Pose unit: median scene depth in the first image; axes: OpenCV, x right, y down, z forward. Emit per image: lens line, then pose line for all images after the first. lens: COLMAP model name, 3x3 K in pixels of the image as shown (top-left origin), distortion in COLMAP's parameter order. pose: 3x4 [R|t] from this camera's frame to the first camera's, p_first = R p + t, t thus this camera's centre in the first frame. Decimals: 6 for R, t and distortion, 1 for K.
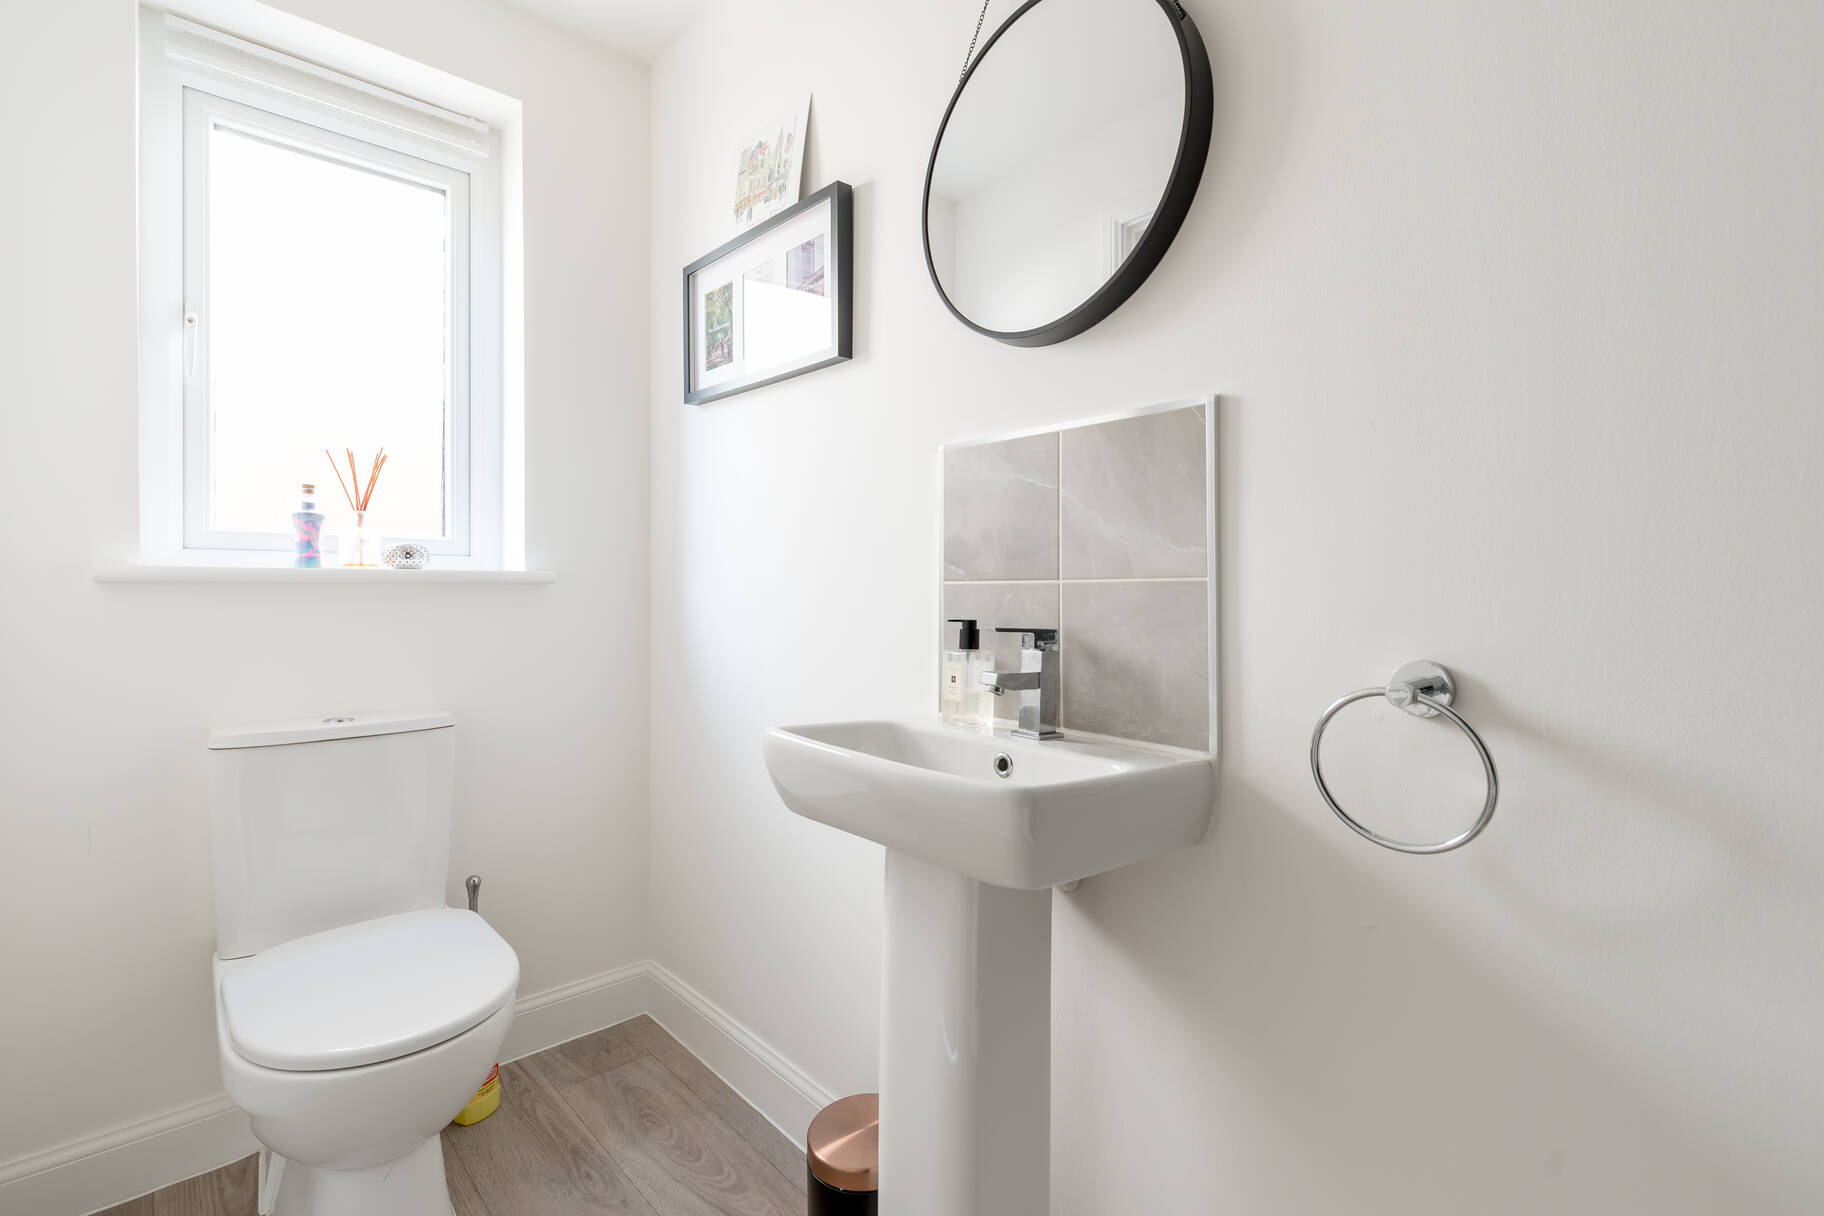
lens RADIAL K [[829.8, 0, 889.9], [0, 829.8, 588.5], [0, 0, 1]] dist [0.006346, -0.001548]
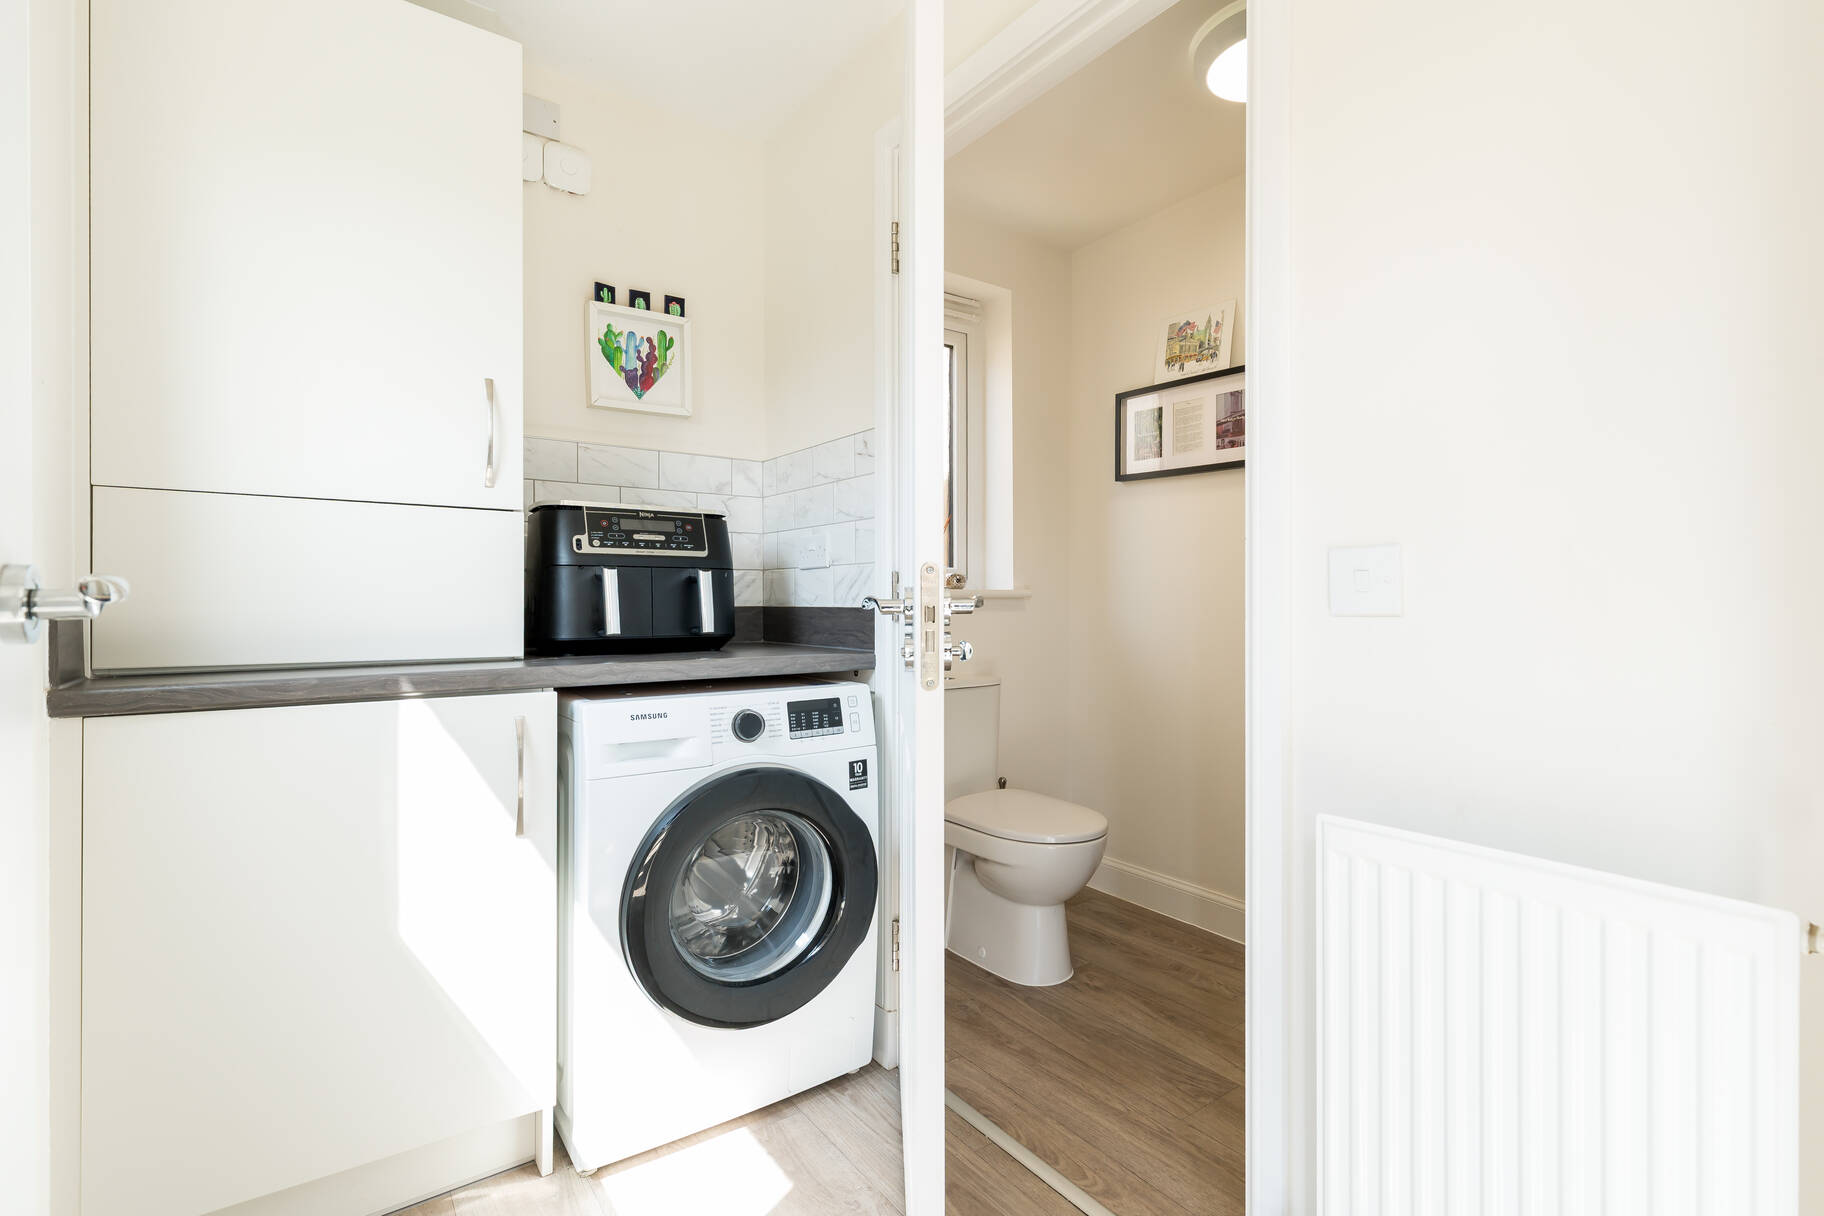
lens RADIAL K [[829.8, 0, 913.4], [0, 829.8, 602.2], [0, 0, 1]] dist [0.006346, -0.001548]
pose [[0.995776, 0.003050, -0.091763, -0.531455], [-0.002441, 0.999974, 0.006749, -0.008462], [0.091782, -0.006497, 0.995758, -0.636073]]
